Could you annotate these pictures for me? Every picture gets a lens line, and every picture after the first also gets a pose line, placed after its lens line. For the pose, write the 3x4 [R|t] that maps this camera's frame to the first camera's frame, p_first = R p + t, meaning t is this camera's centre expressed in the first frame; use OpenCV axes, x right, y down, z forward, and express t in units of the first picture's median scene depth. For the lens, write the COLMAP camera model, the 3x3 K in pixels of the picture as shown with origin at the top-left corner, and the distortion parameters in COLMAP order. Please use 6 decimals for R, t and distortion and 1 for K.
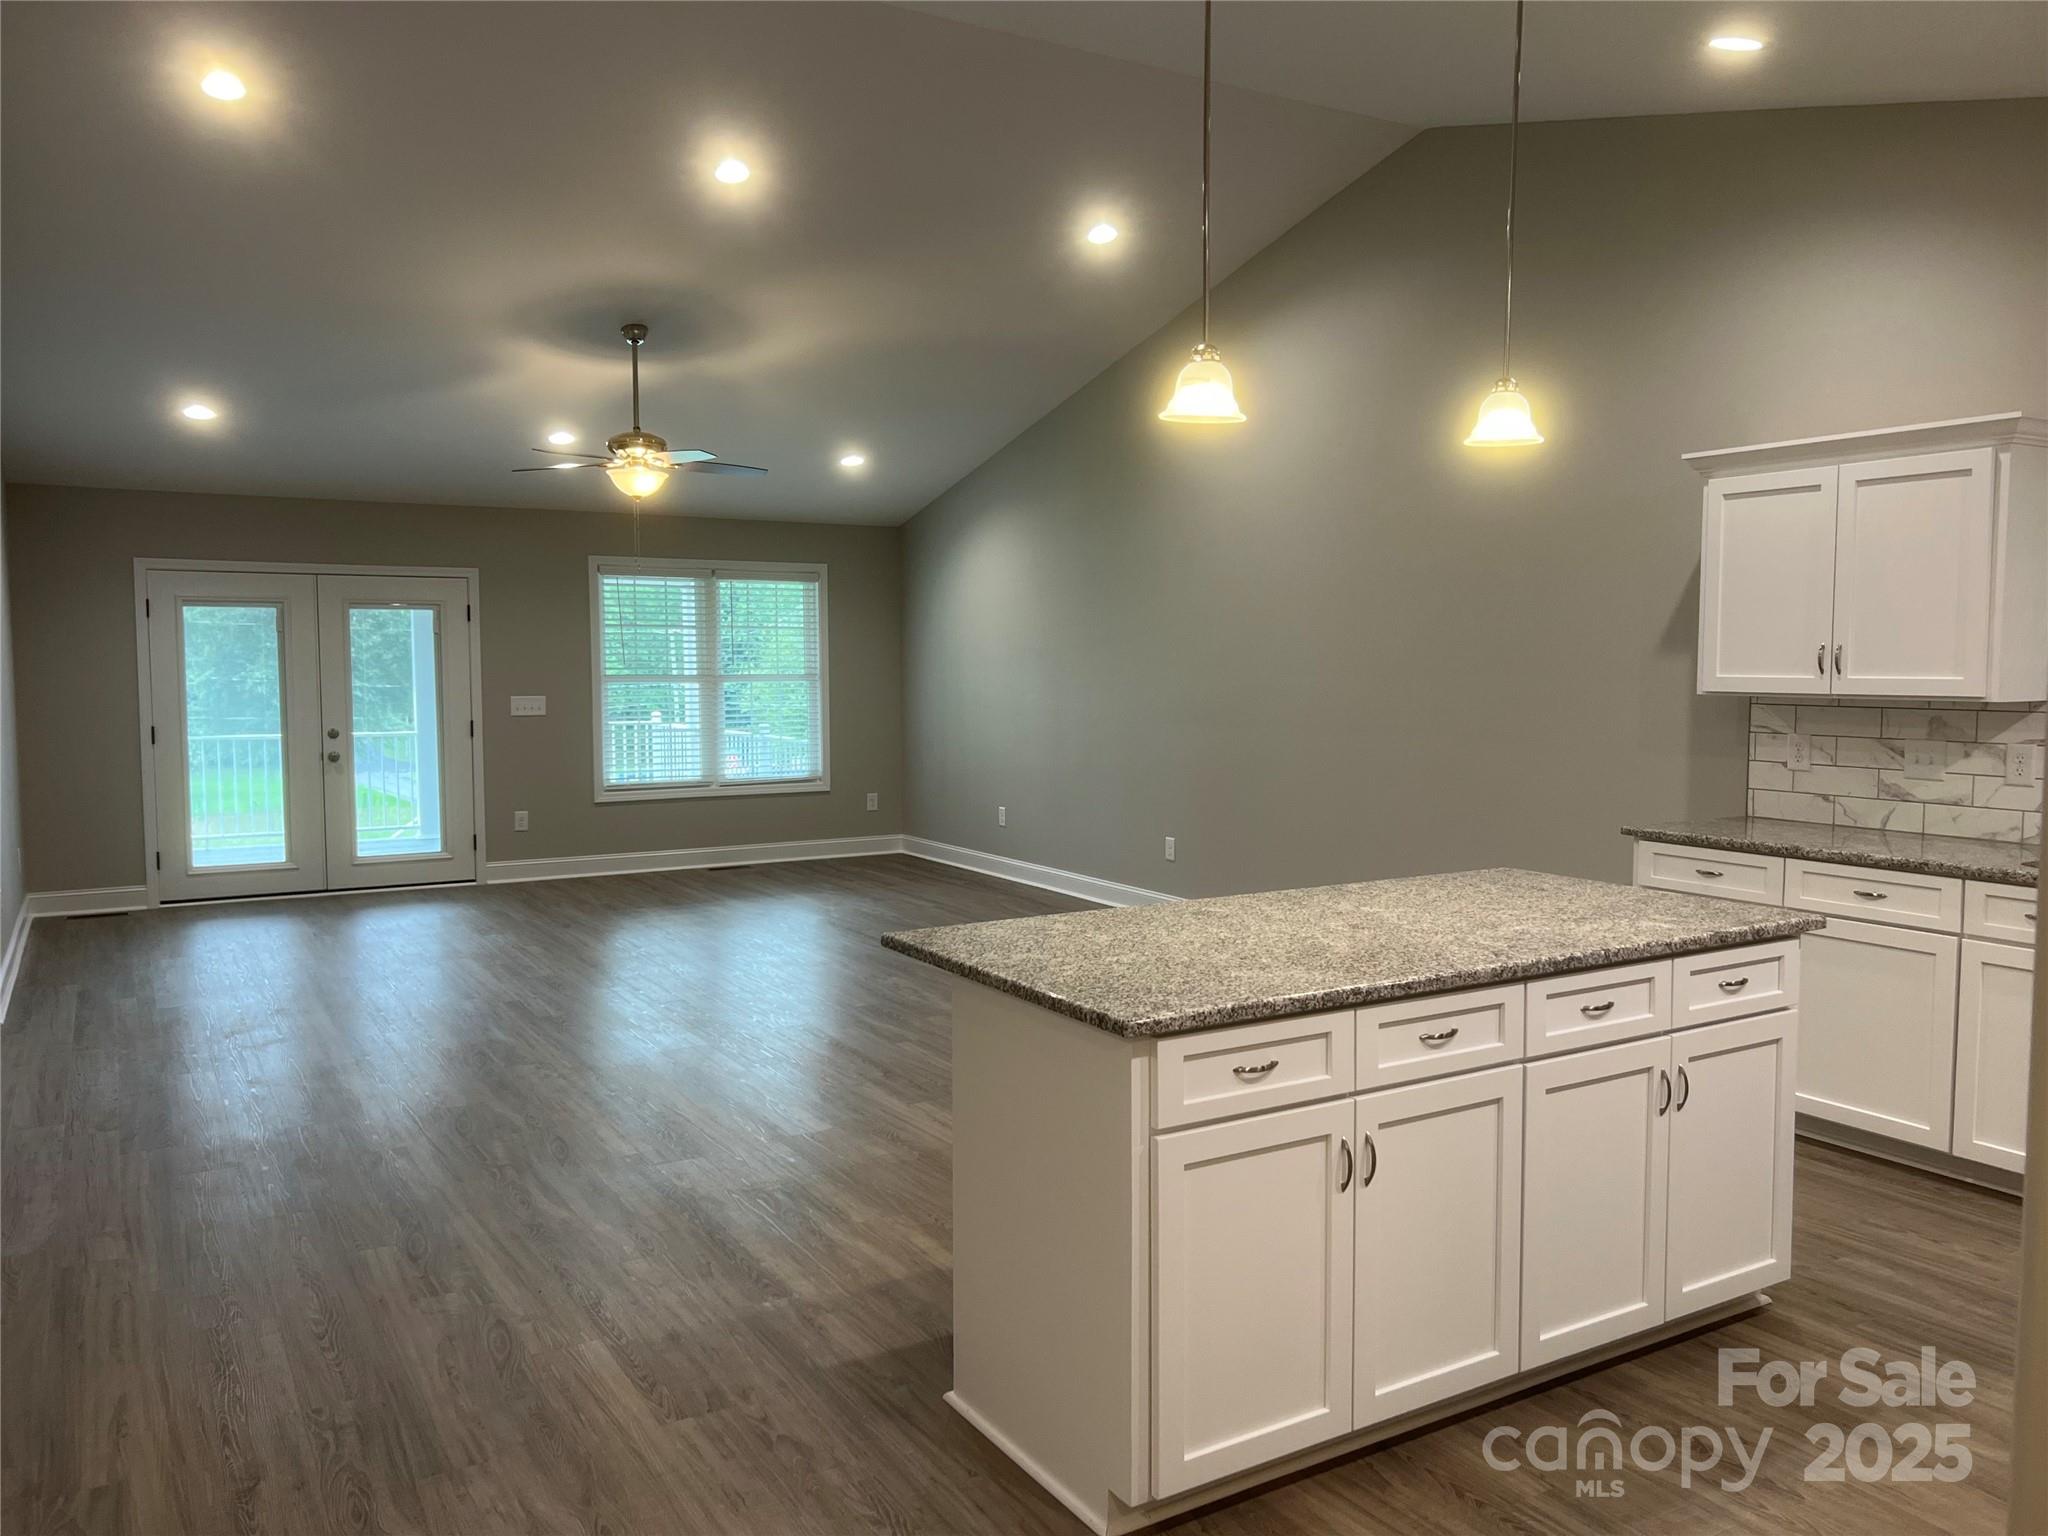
lens RADIAL K [[1533.4, 0, 1024.0], [0, 1533.4, 768.0], [0, 0, 1]] dist [0.068214, -0.000609]
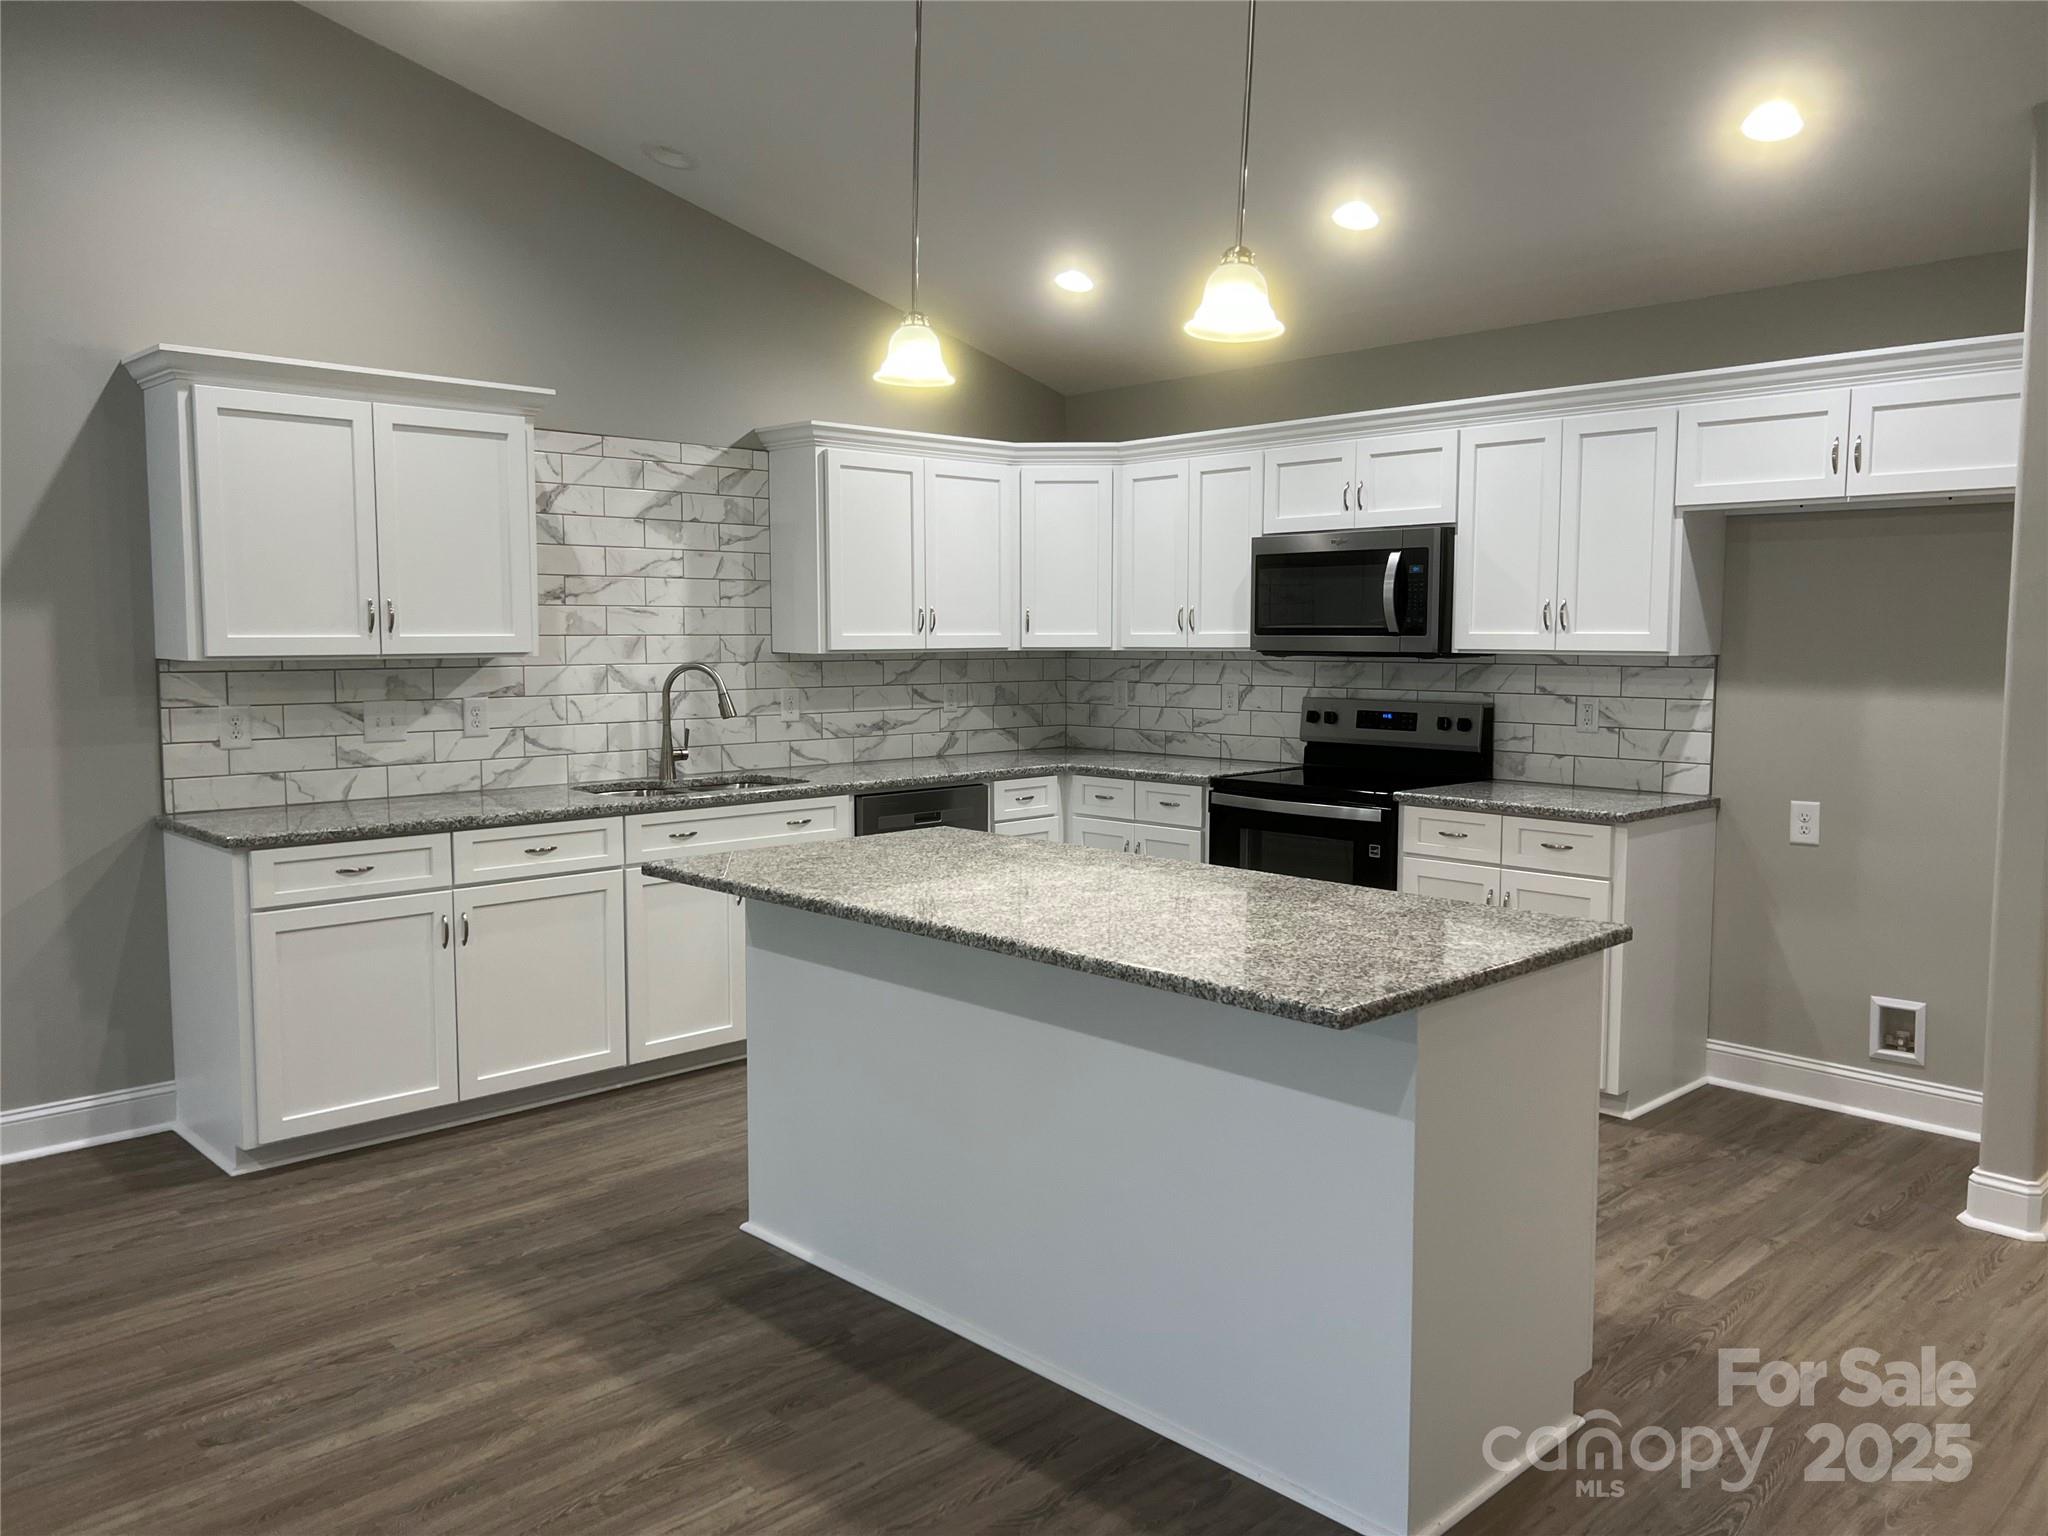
lens RADIAL K [[1533.4, 0, 1024.0], [0, 1533.4, 768.0], [0, 0, 1]] dist [0.068214, -0.000609]
pose [[-0.218045, -0.099144, 0.970890, -0.458760], [0.067482, 0.990914, 0.116344, -0.063352], [-0.973603, 0.090886, -0.209373, 0.843318]]
